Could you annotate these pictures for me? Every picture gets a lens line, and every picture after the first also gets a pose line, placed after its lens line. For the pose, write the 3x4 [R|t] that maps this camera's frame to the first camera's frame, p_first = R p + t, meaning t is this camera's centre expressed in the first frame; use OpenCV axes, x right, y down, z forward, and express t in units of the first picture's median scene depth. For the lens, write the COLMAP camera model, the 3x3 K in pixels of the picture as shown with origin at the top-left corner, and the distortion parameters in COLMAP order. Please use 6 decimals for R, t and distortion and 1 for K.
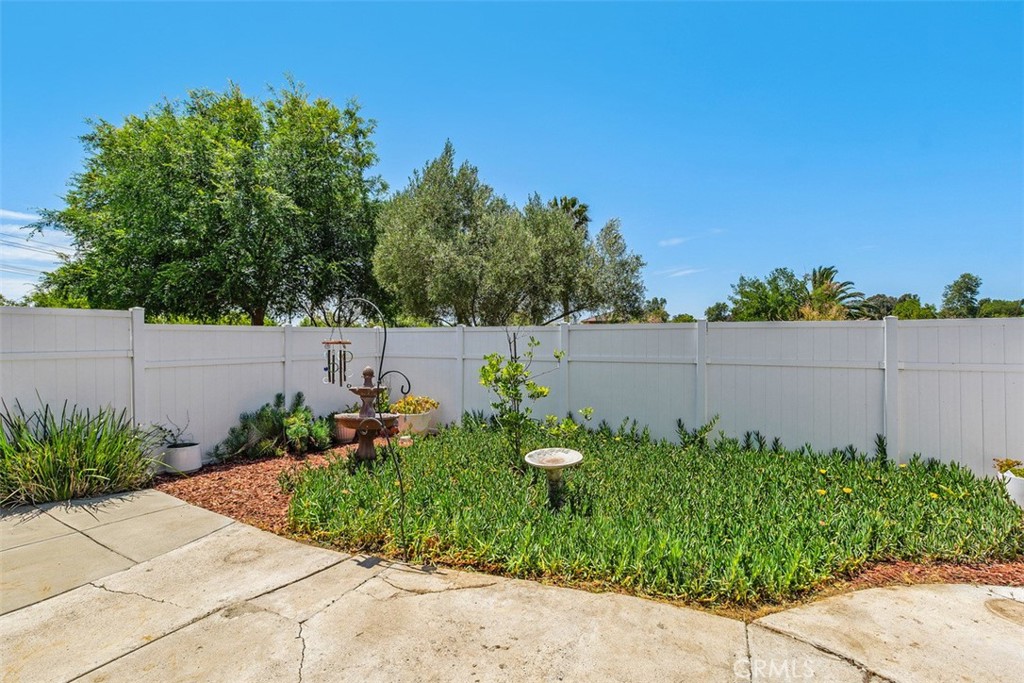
lens RADIAL K [[474.4, 0, 519.8], [0, 474.4, 344.1], [0, 0, 1]] dist [-0.001492, -0.002672]
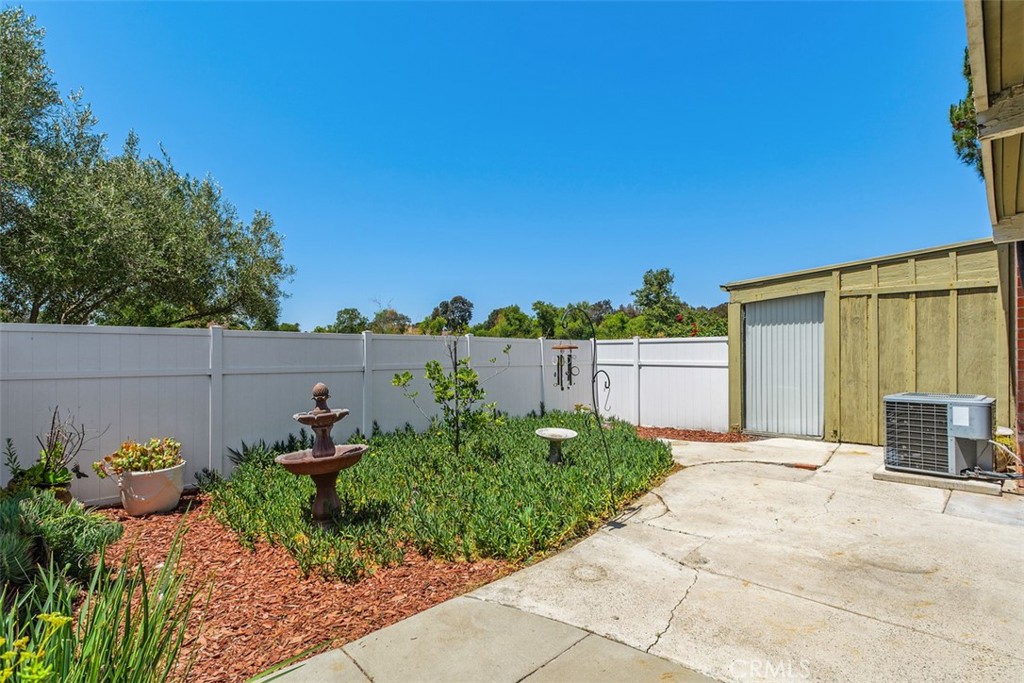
lens RADIAL K [[474.4, 0, 517.2], [0, 474.4, 339.2], [0, 0, 1]] dist [-0.001492, -0.002672]
pose [[0.295294, 0.017016, 0.955255, -1.560468], [0.009072, 0.999746, -0.020613, -0.001524], [-0.955363, 0.014752, 0.295065, 0.860266]]
